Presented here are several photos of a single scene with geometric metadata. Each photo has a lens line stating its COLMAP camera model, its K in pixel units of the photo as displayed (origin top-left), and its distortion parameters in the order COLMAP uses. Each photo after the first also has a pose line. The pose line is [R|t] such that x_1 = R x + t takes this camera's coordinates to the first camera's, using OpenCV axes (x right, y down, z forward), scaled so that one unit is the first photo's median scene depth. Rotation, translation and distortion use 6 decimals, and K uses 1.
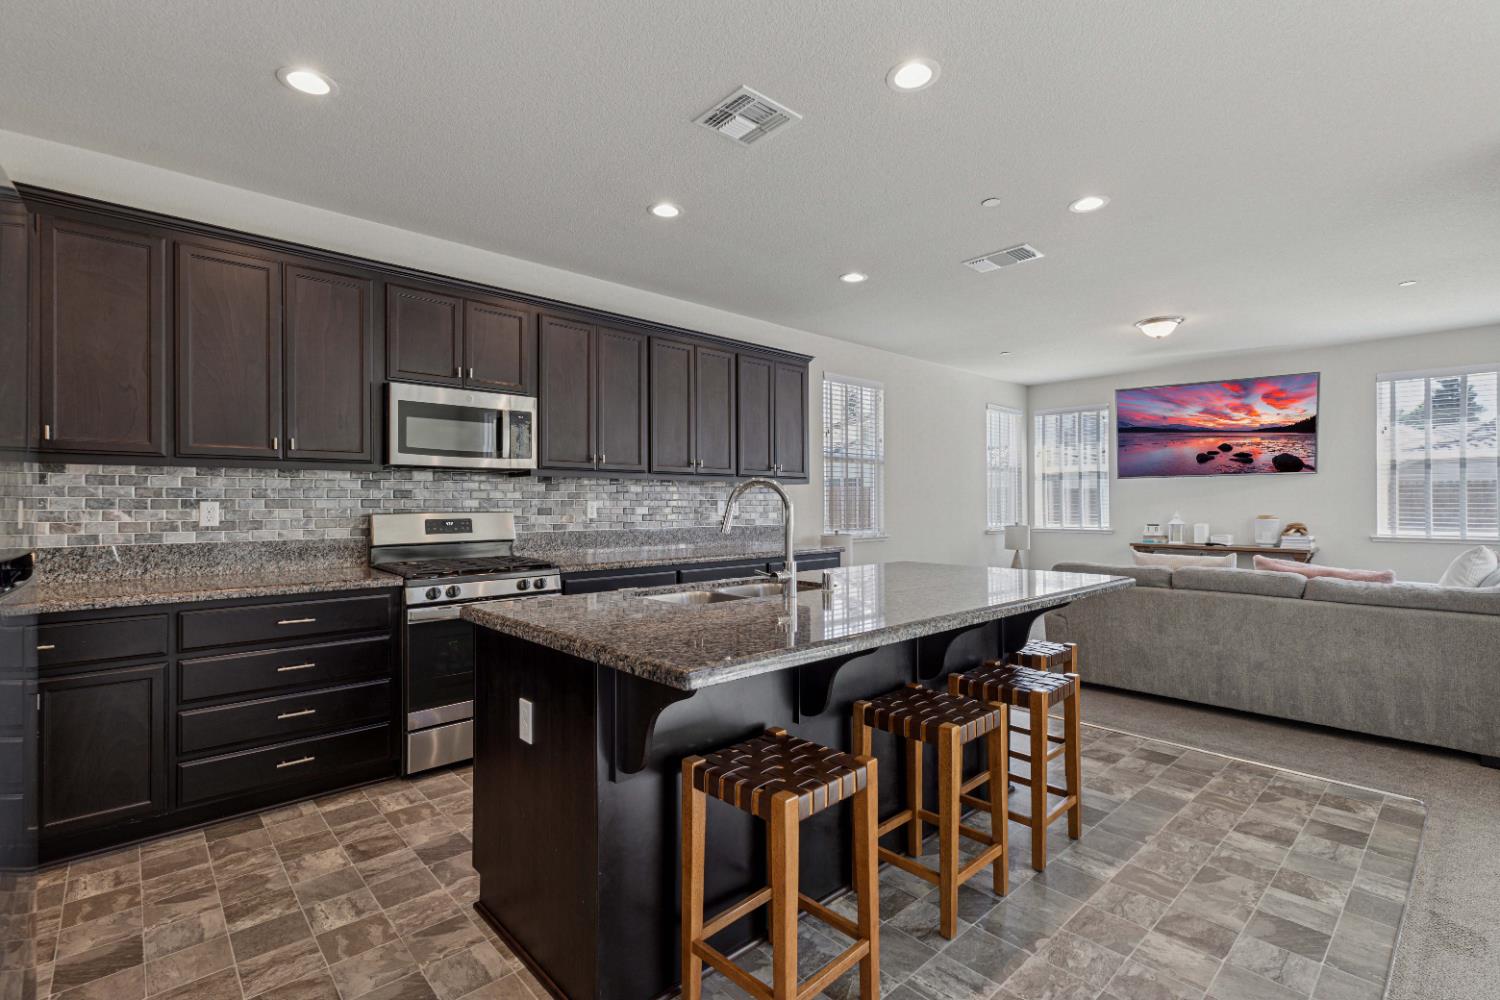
lens RADIAL K [[672.4, 0, 750.0], [0, 672.4, 500.0], [0, 0, 1]] dist [0.000607, -0.000228]
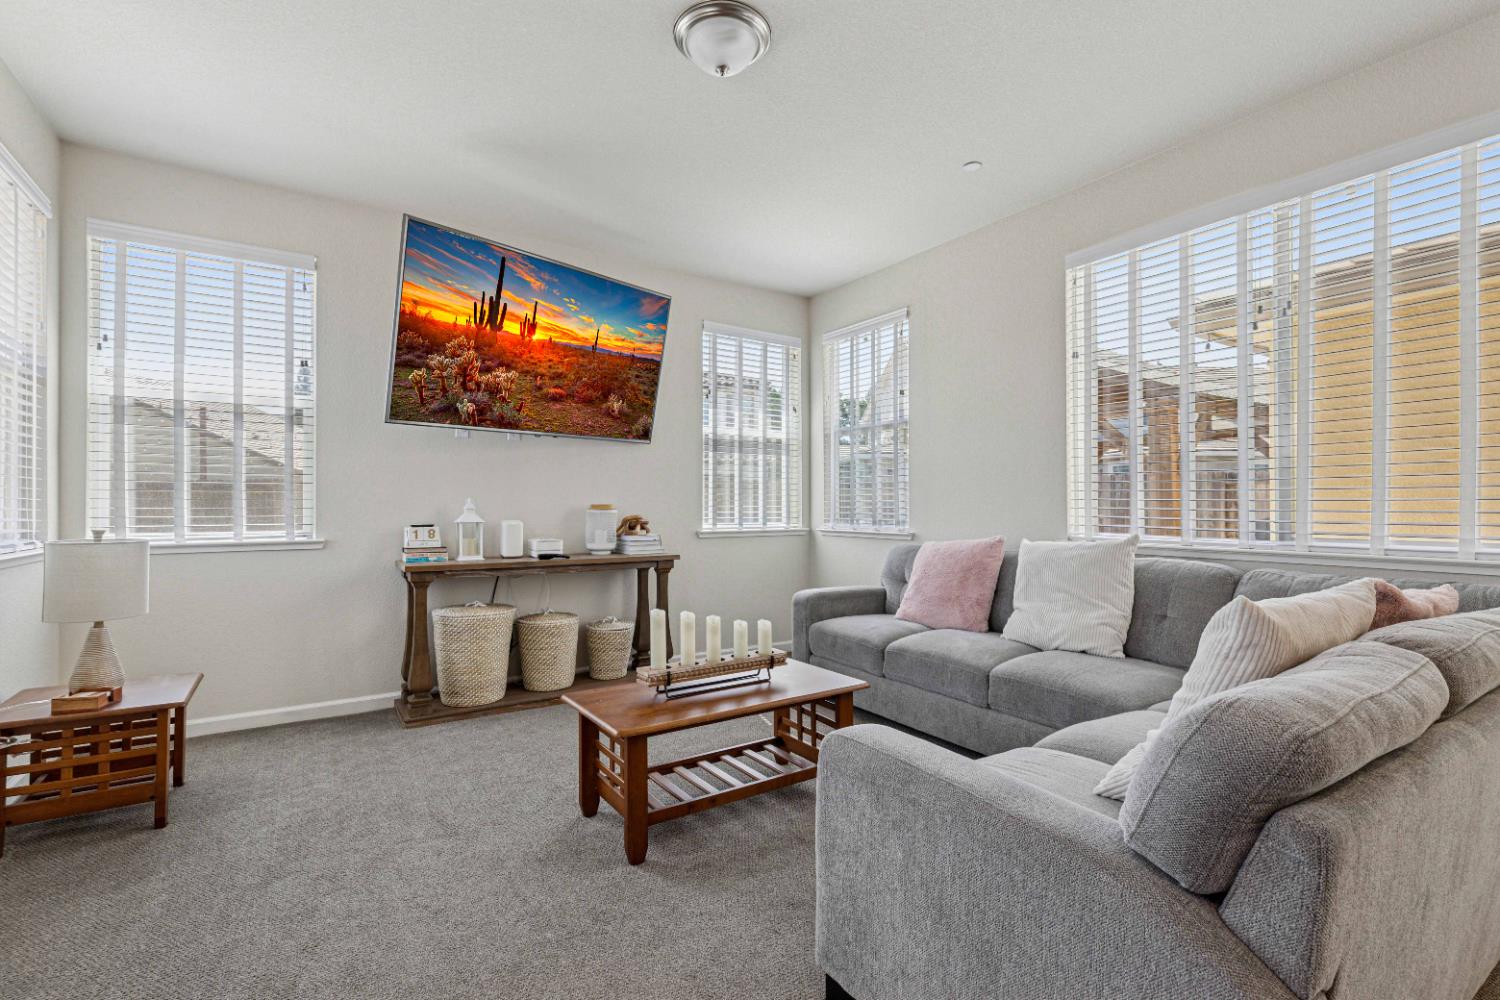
lens RADIAL K [[672.4, 0, 750.0], [0, 672.4, 500.0], [0, 0, 1]] dist [0.000607, -0.000228]
pose [[0.165535, 0.011318, 0.986139, 0.165298], [-0.010034, 0.999902, -0.009792, 0.022840], [-0.986153, -0.008274, 0.165632, 0.751402]]
